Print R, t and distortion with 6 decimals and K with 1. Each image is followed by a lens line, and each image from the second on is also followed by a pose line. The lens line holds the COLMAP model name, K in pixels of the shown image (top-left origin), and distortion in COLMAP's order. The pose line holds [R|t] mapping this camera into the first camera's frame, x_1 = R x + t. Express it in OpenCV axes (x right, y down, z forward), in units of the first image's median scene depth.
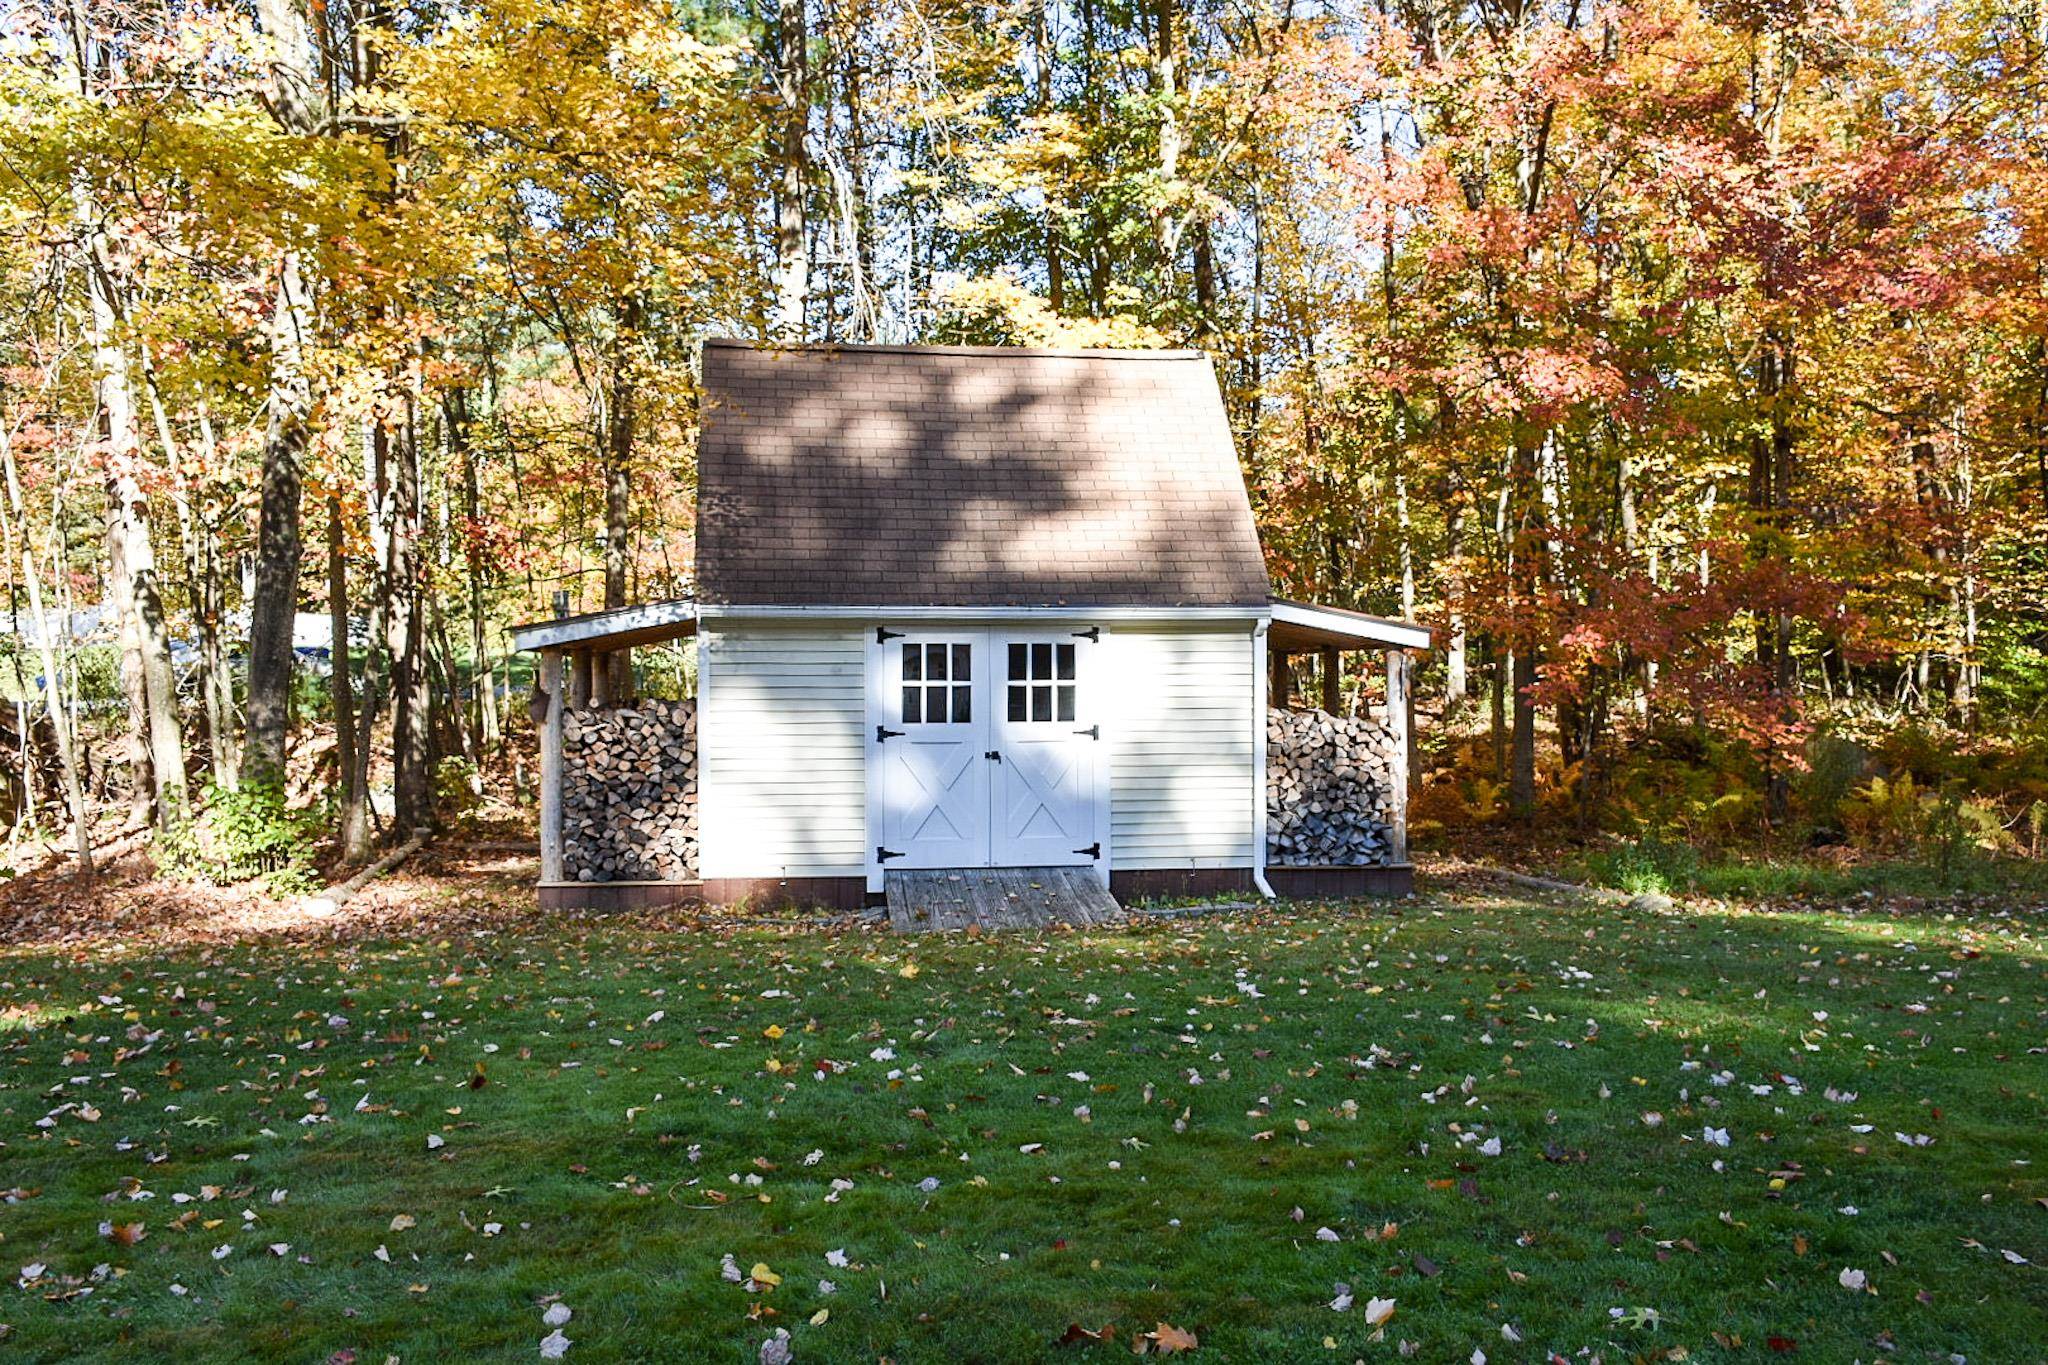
lens RADIAL K [[1590.7, 0, 1012.3], [0, 1590.7, 696.6], [0, 0, 1]] dist [-0.005375, -0.001067]
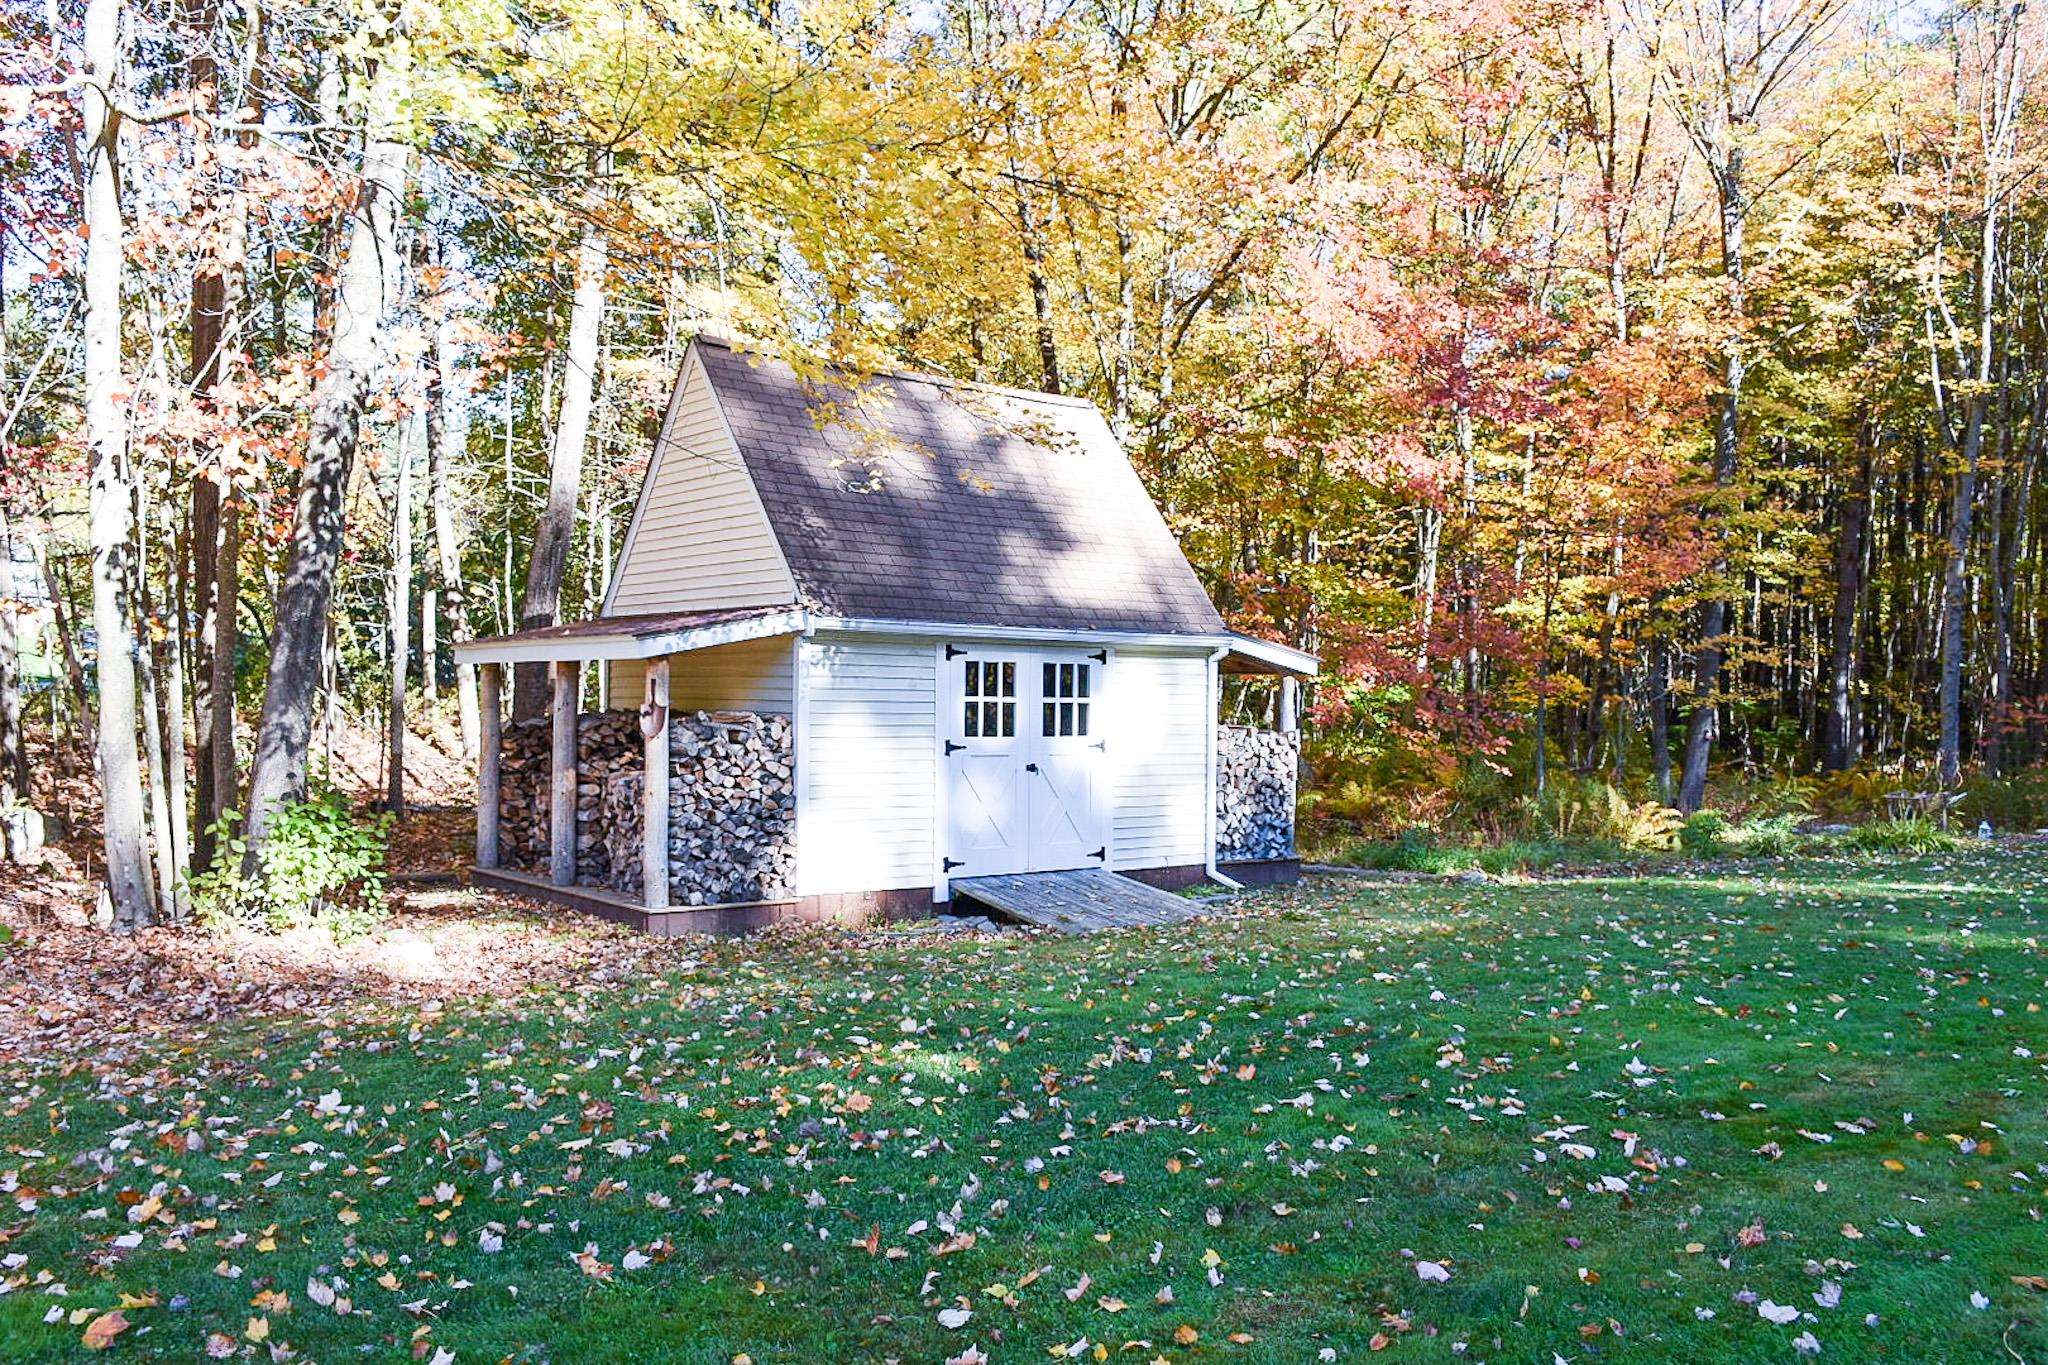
lens RADIAL K [[1590.7, 0, 1012.3], [0, 1590.7, 696.6], [0, 0, 1]] dist [-0.005375, -0.001067]
pose [[0.855174, 0.012888, 0.518181, -0.577919], [-0.004217, 0.999831, -0.017908, 0.008613], [-0.518324, 0.013130, 0.855083, 0.093901]]
